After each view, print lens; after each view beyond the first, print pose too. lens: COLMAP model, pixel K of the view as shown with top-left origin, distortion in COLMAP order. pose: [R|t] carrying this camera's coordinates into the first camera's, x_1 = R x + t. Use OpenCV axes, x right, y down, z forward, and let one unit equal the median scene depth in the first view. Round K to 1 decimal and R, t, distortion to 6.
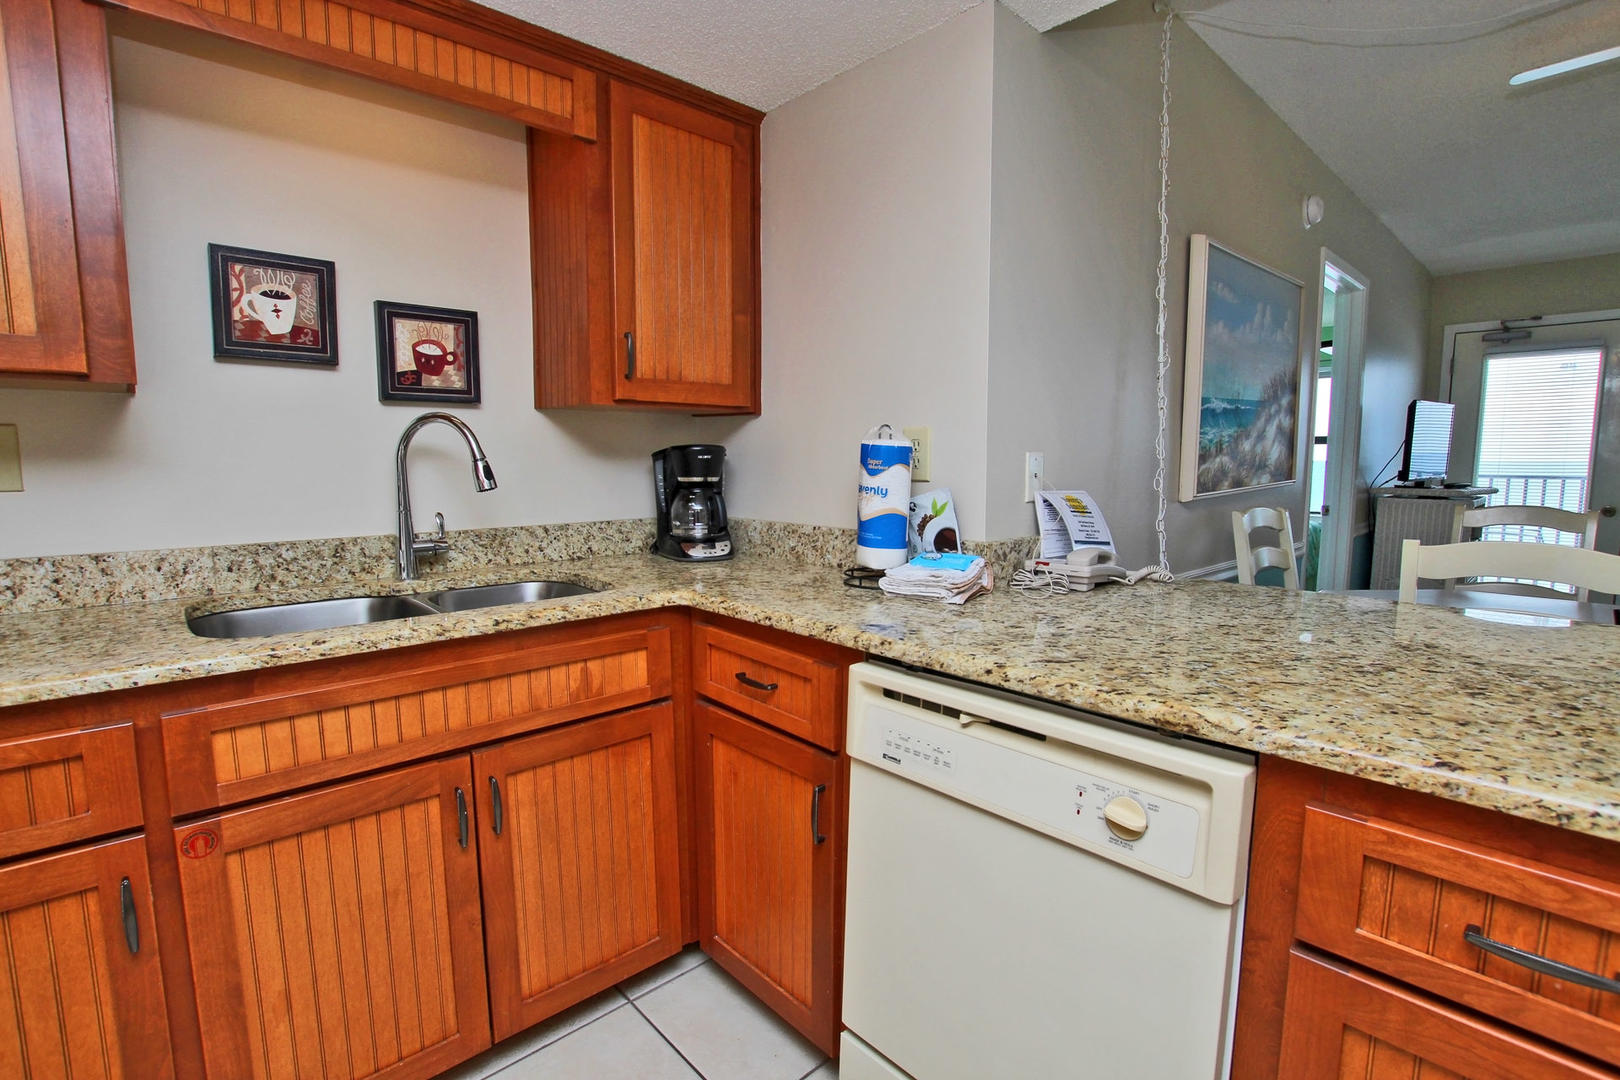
lens RADIAL K [[754.0, 0, 809.2], [0, 754.0, 543.2], [0, 0, 1]] dist [-0.030398, 0.002390]
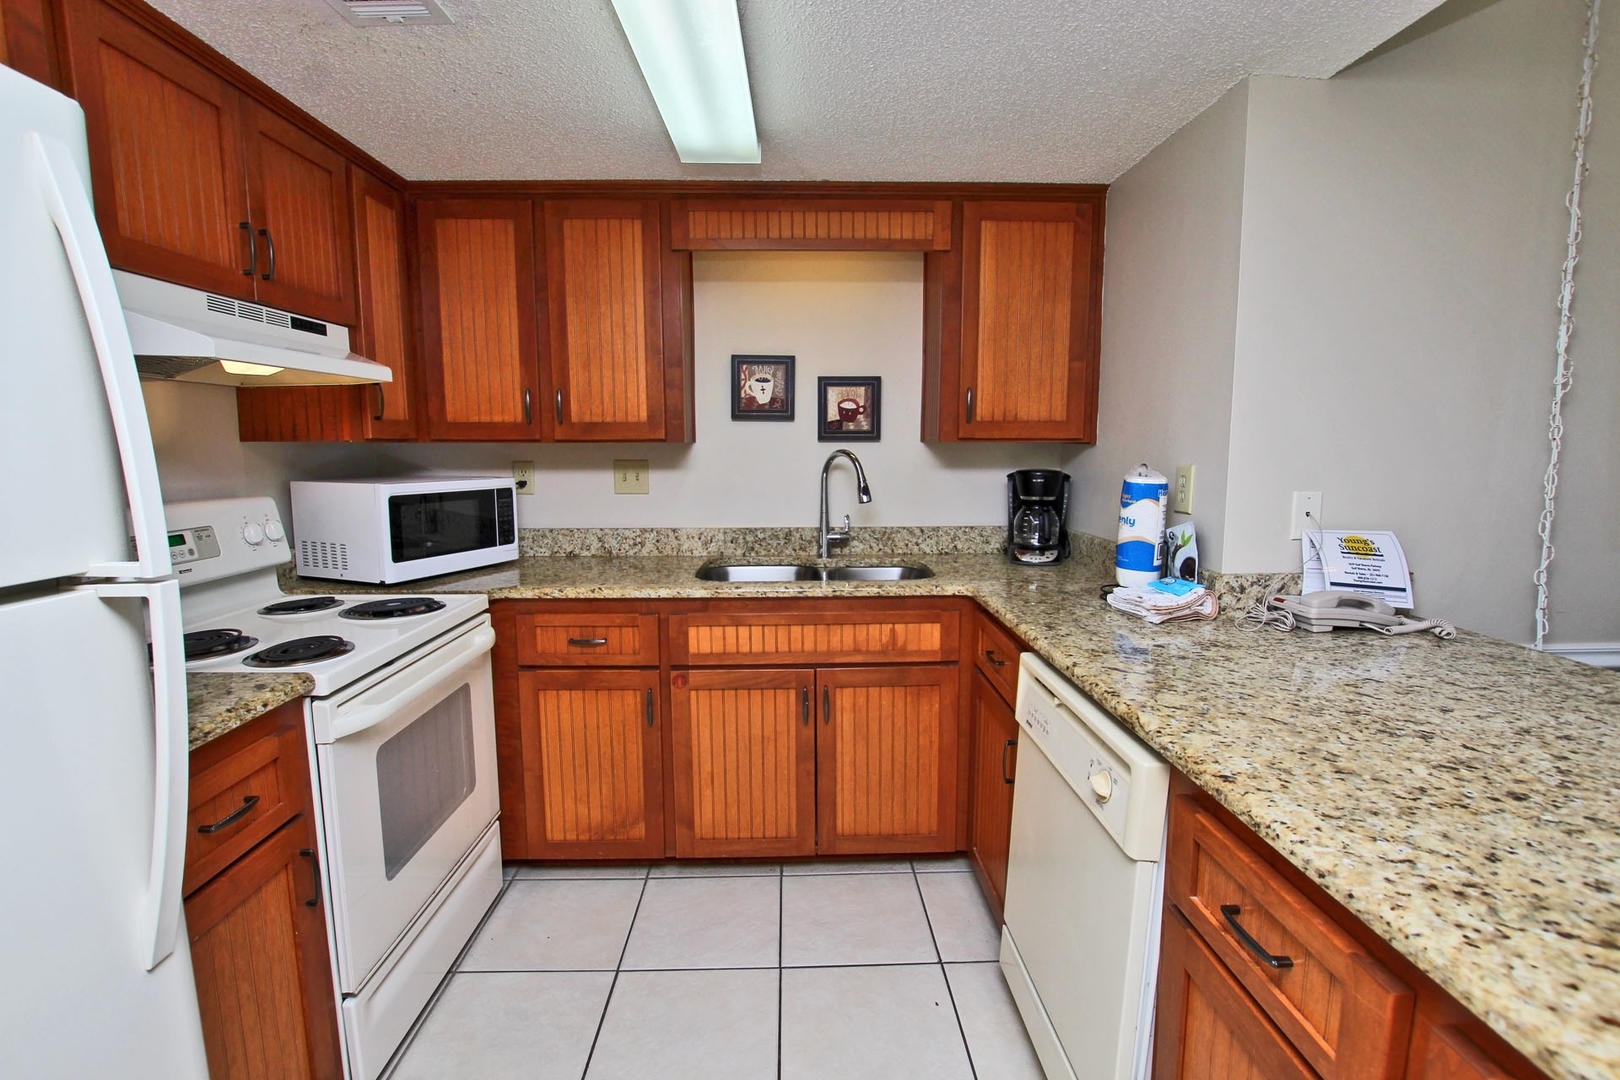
lens RADIAL K [[754.0, 0, 813.5], [0, 754.0, 540.5], [0, 0, 1]] dist [-0.030398, 0.002390]
pose [[0.759062, 0.081436, -0.645905, 0.507649], [-0.072194, 0.996556, 0.040804, -0.054211], [0.647003, 0.015658, 0.762327, -0.222029]]
